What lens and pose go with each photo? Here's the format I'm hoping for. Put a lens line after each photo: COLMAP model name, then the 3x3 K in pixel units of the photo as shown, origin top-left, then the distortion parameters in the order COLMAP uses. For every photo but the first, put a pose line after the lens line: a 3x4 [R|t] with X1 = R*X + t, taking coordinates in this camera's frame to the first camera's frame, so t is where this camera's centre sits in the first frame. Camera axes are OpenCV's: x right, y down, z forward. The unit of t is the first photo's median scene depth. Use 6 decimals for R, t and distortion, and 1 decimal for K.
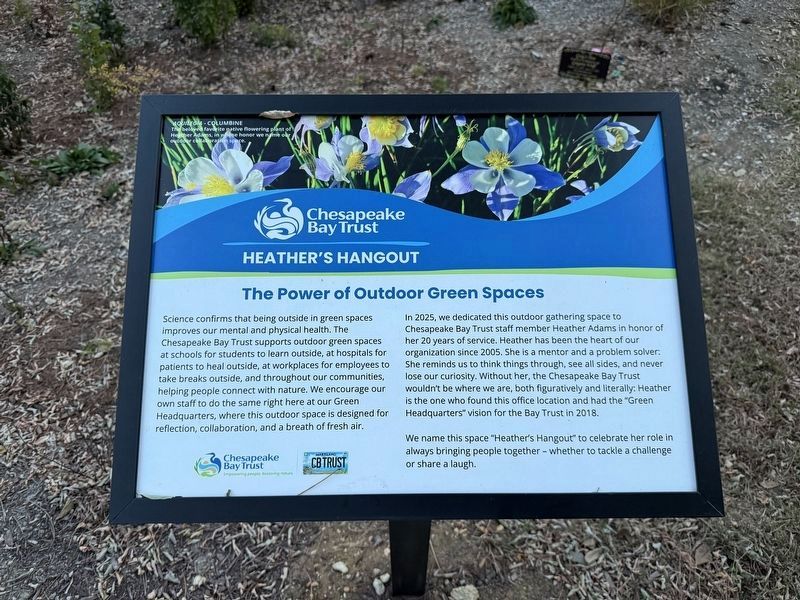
lens RADIAL K [[562.1, 0, 402.7], [0, 562.1, 300.2], [0, 0, 1]] dist [0.012613, -0.013105]
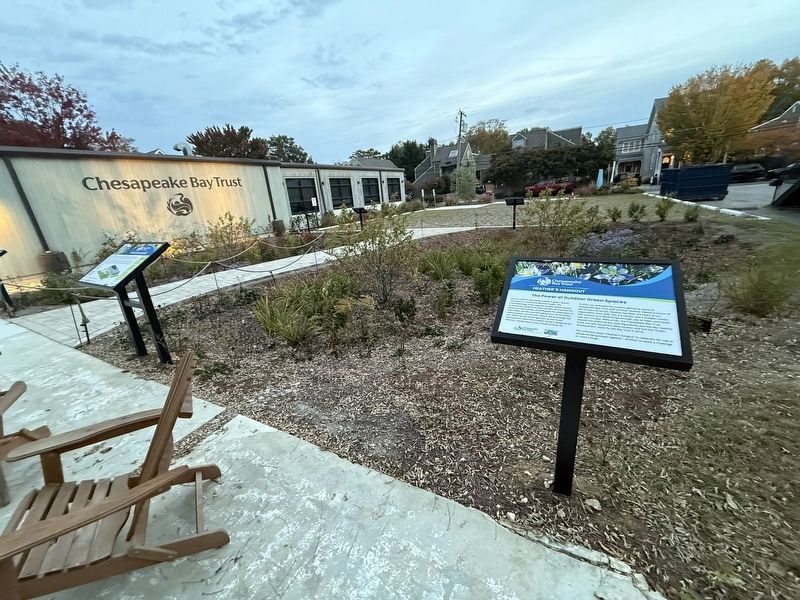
lens RADIAL K [[318.5, 0, 398.4], [0, 318.5, 302.6], [0, 0, 1]] dist [-0.002147, 0.000114]
pose [[0.862012, 0.092157, -0.498441, 0.021691], [-0.320196, 0.861301, -0.394505, 1.155533], [0.392951, 0.499667, 0.771960, -1.005929]]
